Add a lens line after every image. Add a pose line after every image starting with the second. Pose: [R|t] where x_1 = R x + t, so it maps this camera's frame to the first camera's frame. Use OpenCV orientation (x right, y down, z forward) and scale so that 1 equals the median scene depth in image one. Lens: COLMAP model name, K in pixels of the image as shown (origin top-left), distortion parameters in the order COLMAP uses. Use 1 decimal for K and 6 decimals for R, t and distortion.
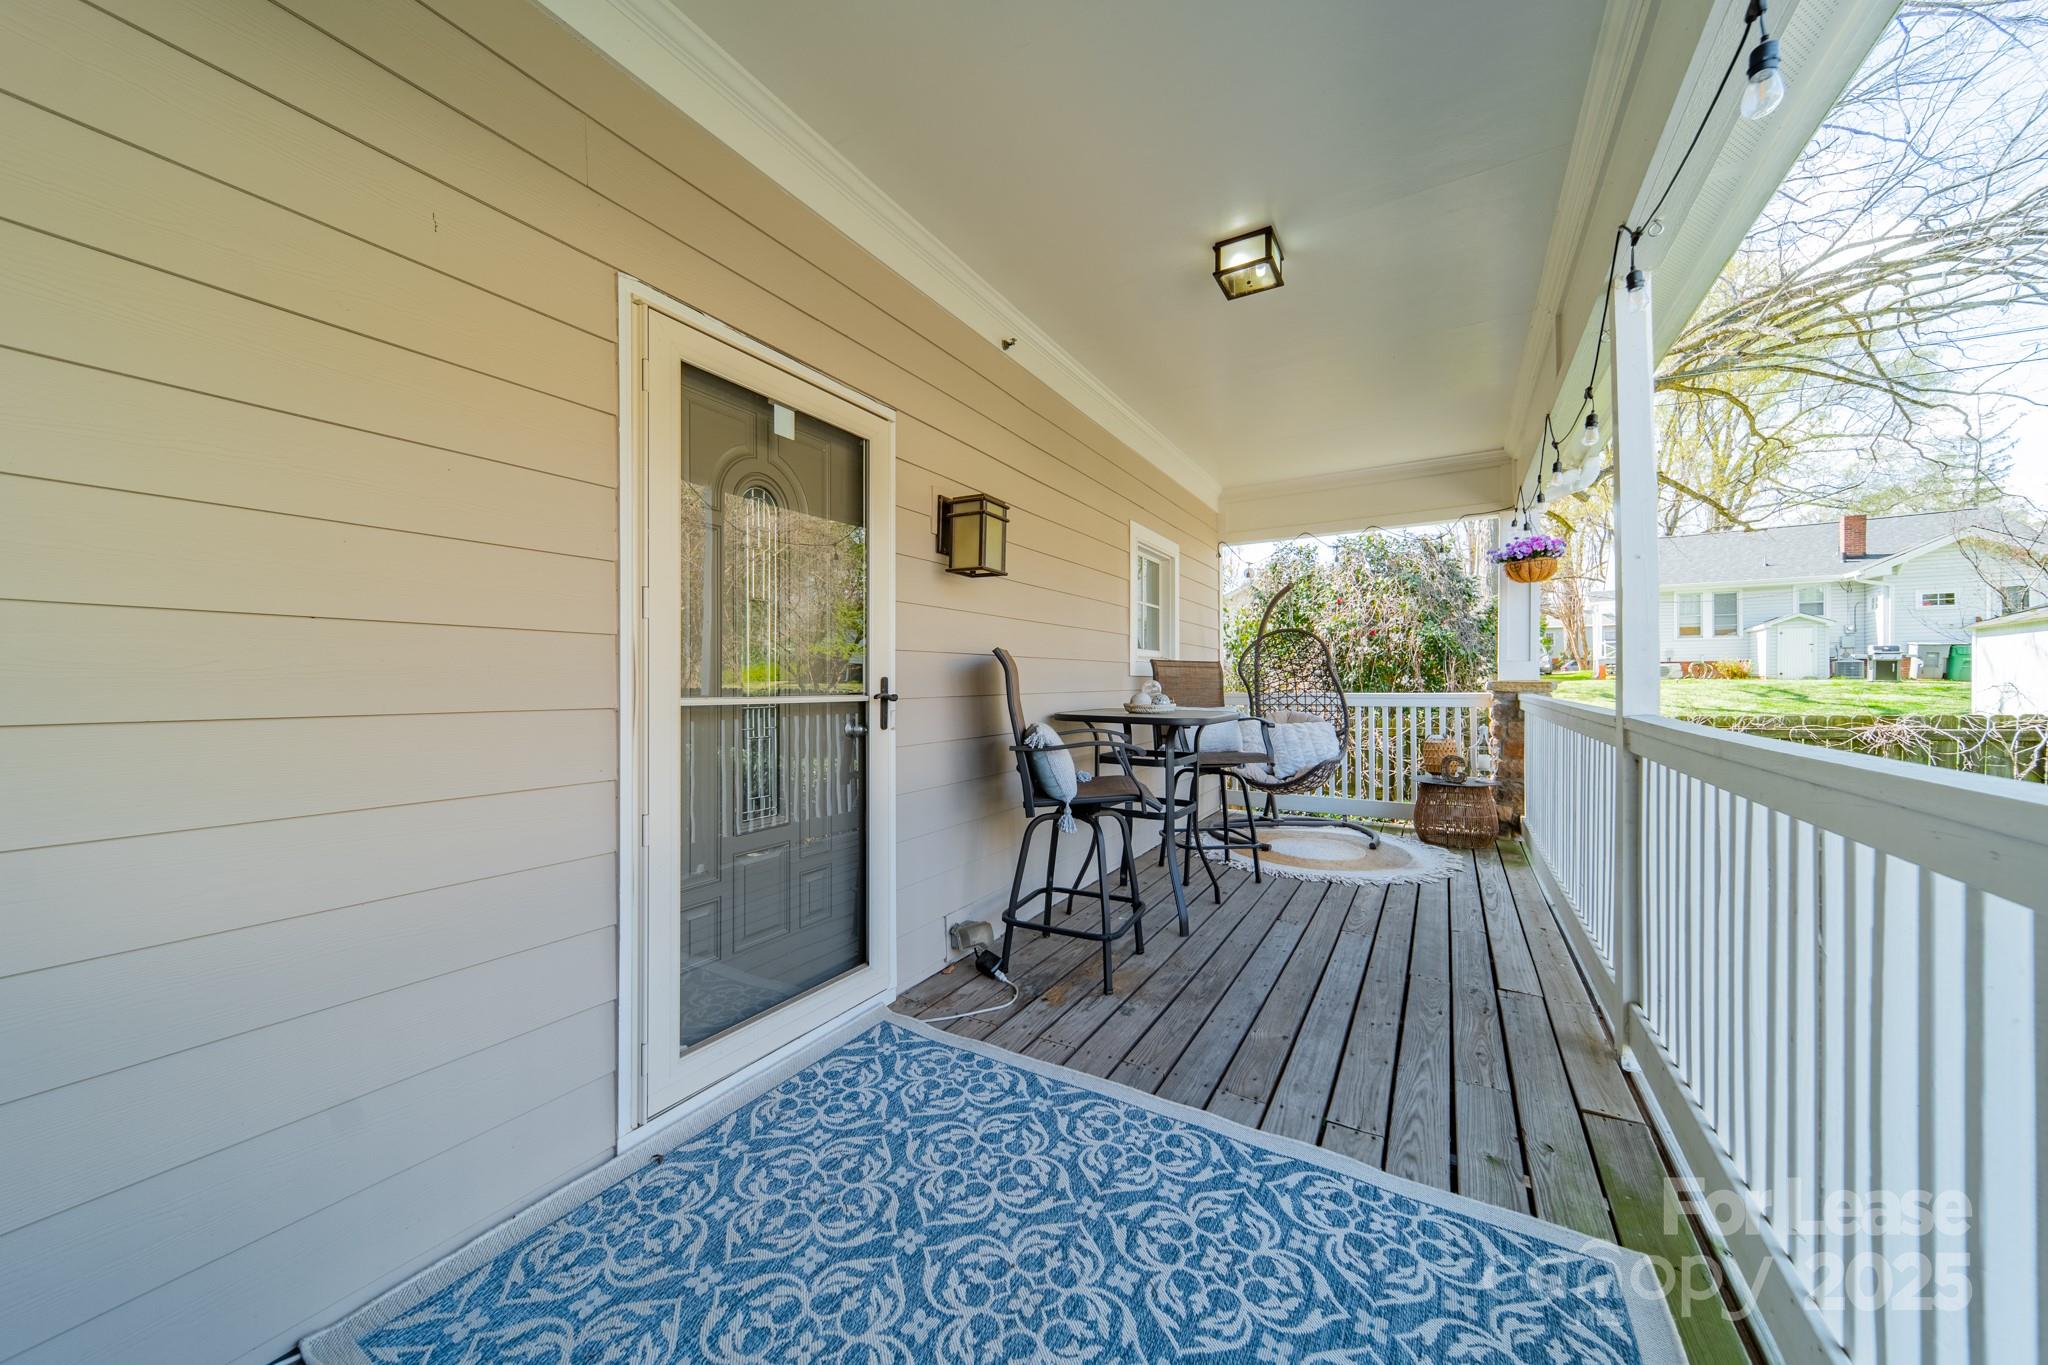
lens RADIAL K [[716.3, 0, 1029.0], [0, 716.3, 681.0], [0, 0, 1]] dist [0.001428, -0.000017]
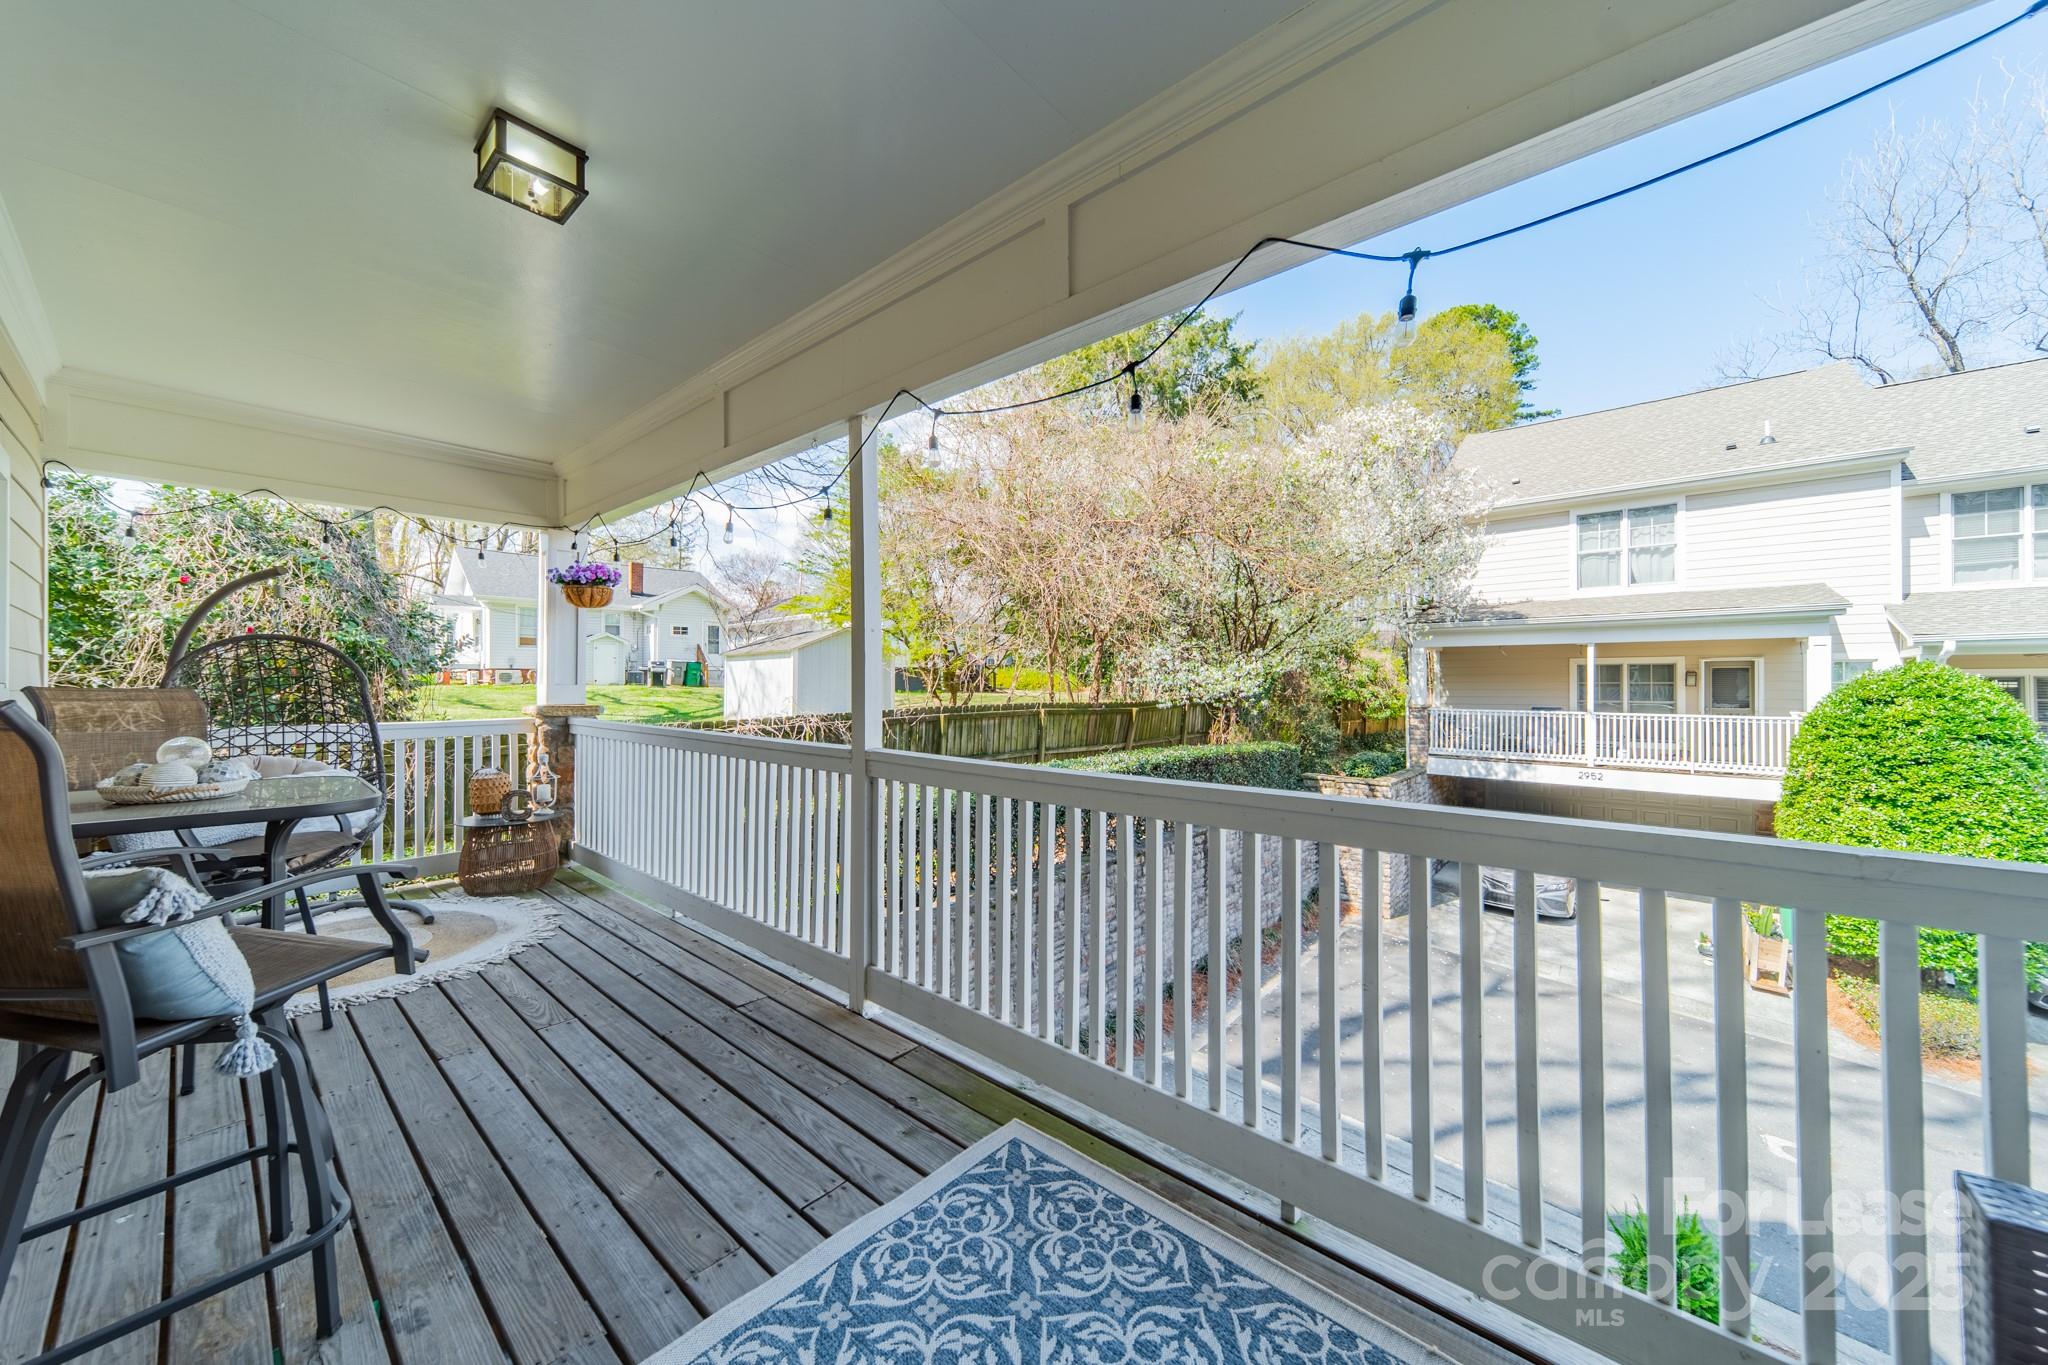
lens RADIAL K [[716.3, 0, 1028.3], [0, 716.3, 681.2], [0, 0, 1]] dist [0.001428, -0.000017]
pose [[0.182923, 0.005713, 0.983111, -0.324163], [-0.003429, 0.999981, -0.005173, -0.055985], [-0.983121, -0.002425, 0.182939, 0.371320]]
